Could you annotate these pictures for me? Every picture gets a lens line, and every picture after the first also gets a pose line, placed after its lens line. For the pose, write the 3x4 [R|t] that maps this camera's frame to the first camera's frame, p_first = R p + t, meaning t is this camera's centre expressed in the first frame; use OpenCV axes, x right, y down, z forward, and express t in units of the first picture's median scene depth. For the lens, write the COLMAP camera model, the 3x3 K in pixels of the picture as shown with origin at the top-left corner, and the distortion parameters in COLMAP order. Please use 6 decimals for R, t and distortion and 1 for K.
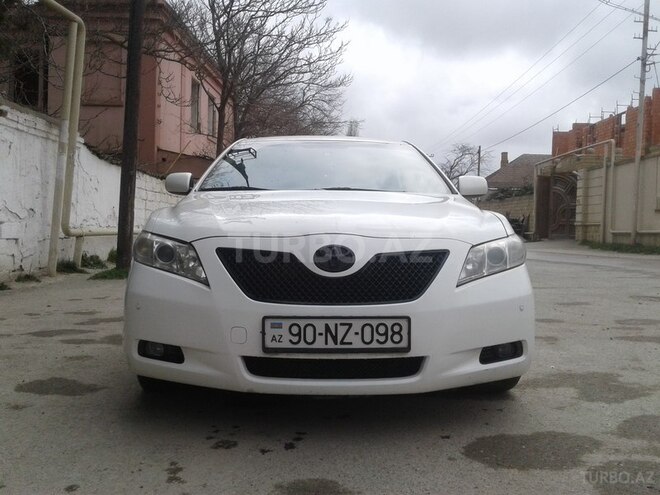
lens RADIAL K [[623.5, 0, 330.0], [0, 623.5, 247.5], [0, 0, 1]] dist [0.071143, -0.187675]
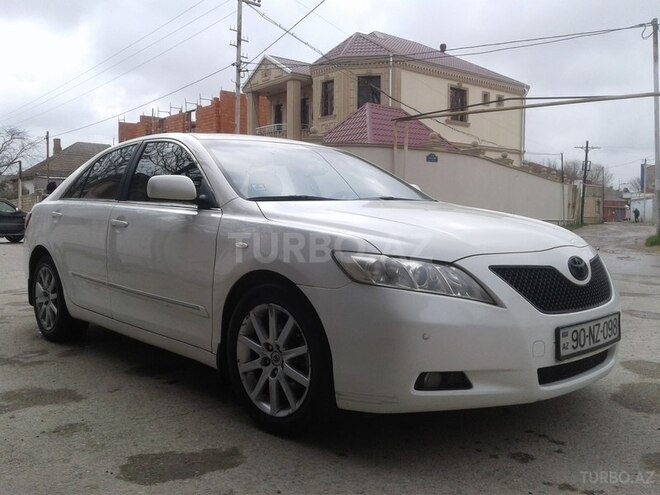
lens RADIAL K [[623.5, 0, 330.0], [0, 623.5, 247.5], [0, 0, 1]] dist [0.071143, -0.187675]
pose [[0.768078, -0.050797, 0.638338, -0.988186], [0.040017, 0.998708, 0.031325, -0.068520], [-0.639104, 0.001484, 0.769119, 0.388803]]
